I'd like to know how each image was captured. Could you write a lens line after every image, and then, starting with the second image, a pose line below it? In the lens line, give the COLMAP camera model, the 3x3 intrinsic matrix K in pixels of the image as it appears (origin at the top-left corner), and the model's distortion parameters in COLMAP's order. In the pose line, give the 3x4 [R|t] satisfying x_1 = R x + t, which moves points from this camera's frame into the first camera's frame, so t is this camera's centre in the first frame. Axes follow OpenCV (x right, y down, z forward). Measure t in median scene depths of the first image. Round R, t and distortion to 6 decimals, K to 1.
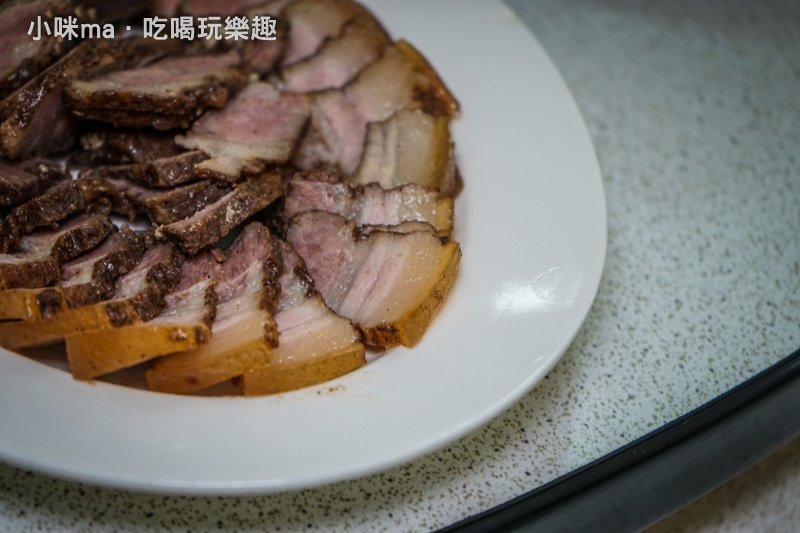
lens RADIAL K [[1665.8, 0, 401.2], [0, 1665.8, 267.6], [0, 0, 1]] dist [-0.099341, 0.000000]
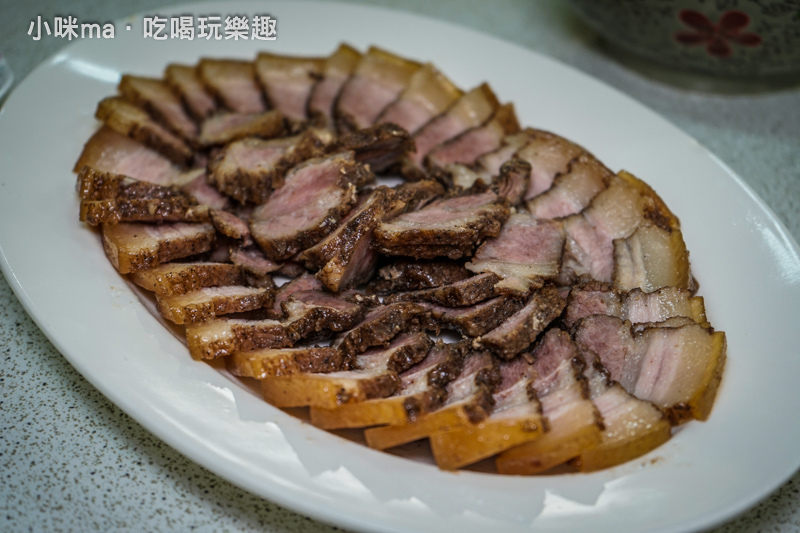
lens RADIAL K [[1355.8, 0, 398.4], [0, 1355.8, 267.8], [0, 0, 1]] dist [-0.067972, 0.000000]
pose [[0.996754, -0.078727, 0.016836, -0.211147], [0.079712, 0.994407, -0.069287, -0.011745], [-0.011287, 0.070404, 0.997455, 0.017406]]
